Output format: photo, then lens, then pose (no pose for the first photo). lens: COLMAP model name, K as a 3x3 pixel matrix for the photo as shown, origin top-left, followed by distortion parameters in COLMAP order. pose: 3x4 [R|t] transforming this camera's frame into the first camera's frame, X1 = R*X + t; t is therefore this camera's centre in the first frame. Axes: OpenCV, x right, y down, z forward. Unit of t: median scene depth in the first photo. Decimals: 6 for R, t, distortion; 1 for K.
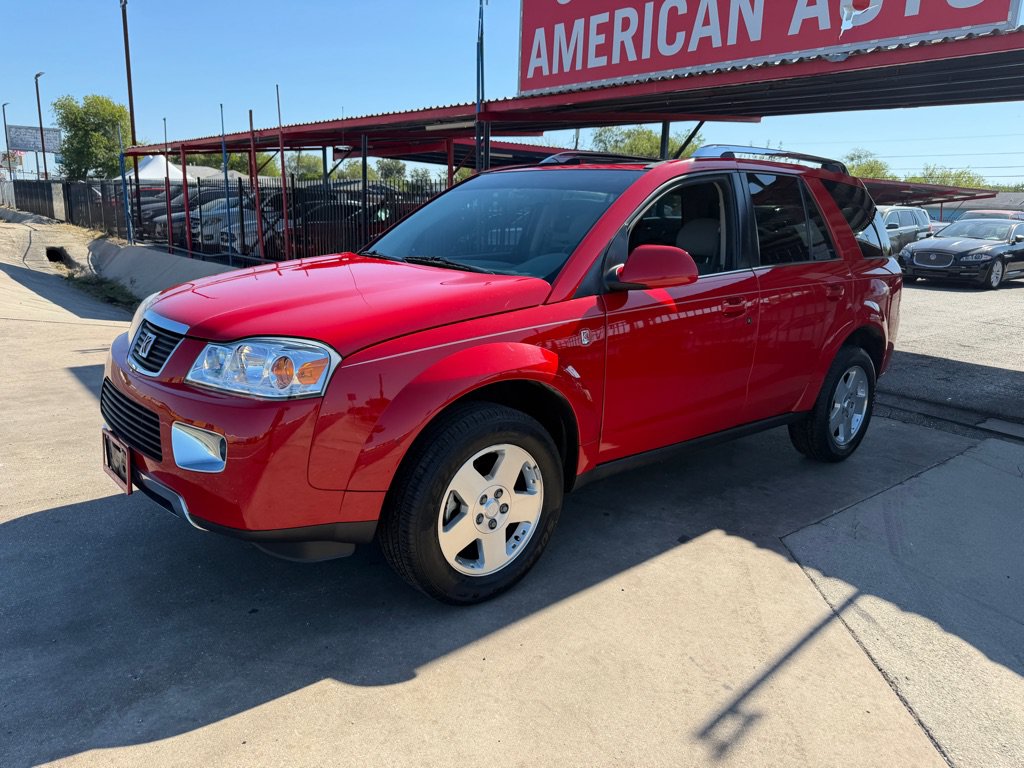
lens RADIAL K [[729.2, 0, 507.6], [0, 729.2, 377.9], [0, 0, 1]] dist [0.006880, -0.009327]
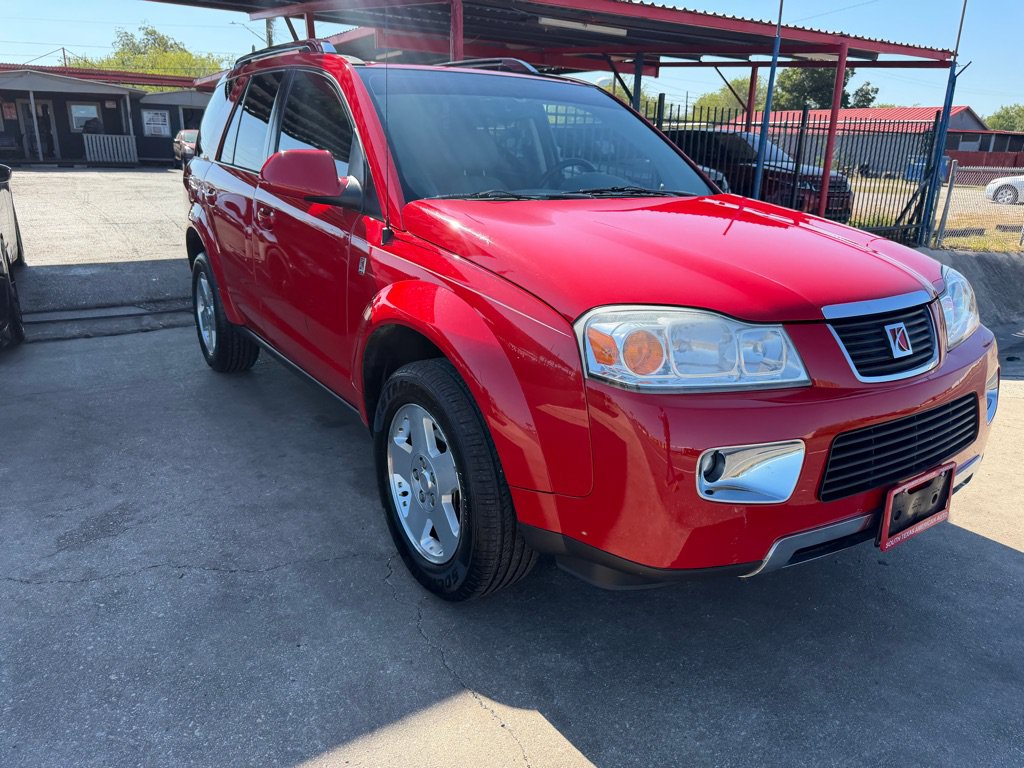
lens RADIAL K [[732.4, 0, 513.1], [0, 732.4, 378.4], [0, 0, 1]] dist [0.003805, -0.007064]
pose [[0.123370, -0.333320, 0.934707, -0.617801], [0.199281, 0.931037, 0.305709, -0.153721], [-0.972146, 0.148554, 0.181286, 0.629078]]
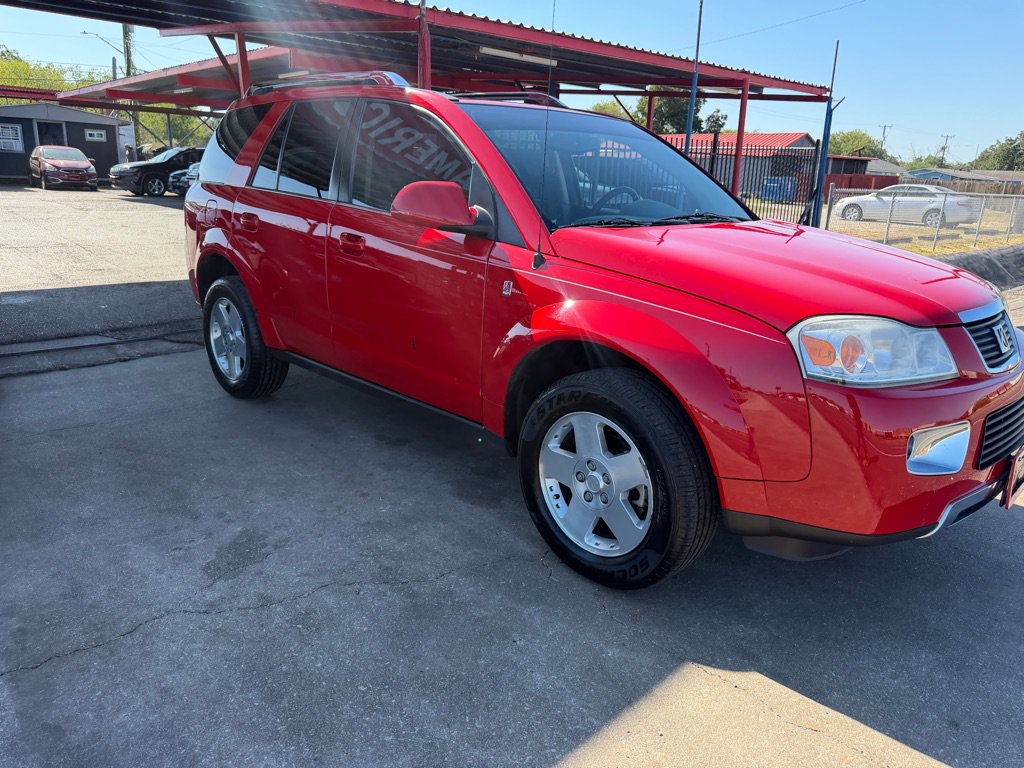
lens RADIAL K [[731.1, 0, 518.4], [0, 731.1, 373.1], [0, 0, 1]] dist [0.002880, -0.006286]
pose [[-0.057632, -0.306633, 0.950081, -0.664706], [0.186172, 0.931668, 0.311984, -0.197810], [-0.980825, 0.194859, 0.003392, 0.799795]]
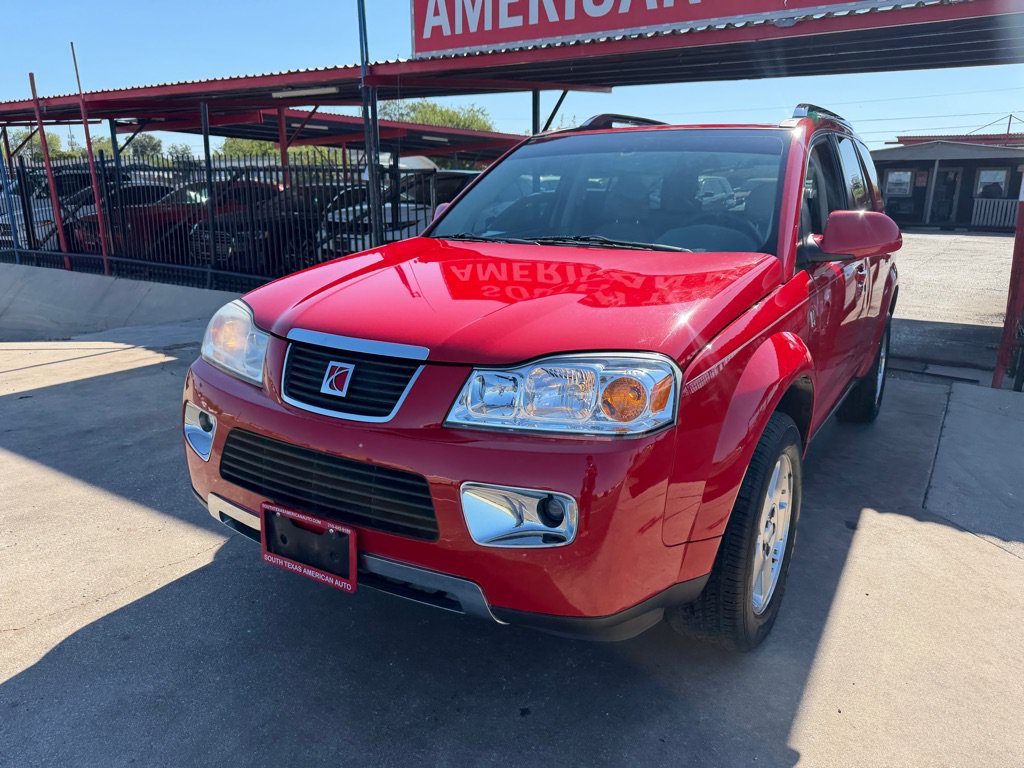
lens RADIAL K [[731.8, 0, 514.0], [0, 731.8, 381.8], [0, 0, 1]] dist [0.003380, -0.008206]
pose [[0.955683, -0.100234, 0.276808, -0.266373], [0.090336, 0.994739, 0.048316, -0.030702], [-0.280194, -0.021169, 0.959710, 0.137880]]
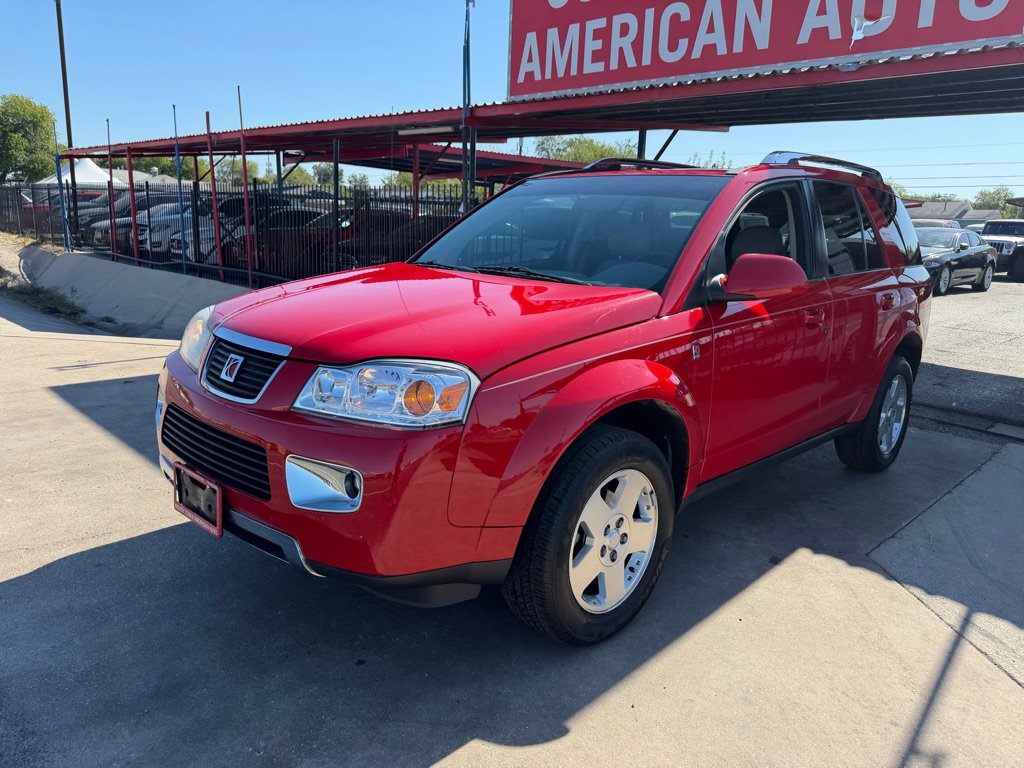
lens RADIAL K [[729.2, 0, 511.3], [0, 729.2, 381.9], [0, 0, 1]] dist [0.005083, -0.008110]
pose [[0.996300, -0.014782, 0.084658, -0.116266], [0.015119, 0.999880, -0.003350, -0.009996], [-0.084598, 0.004618, 0.996404, 0.043716]]
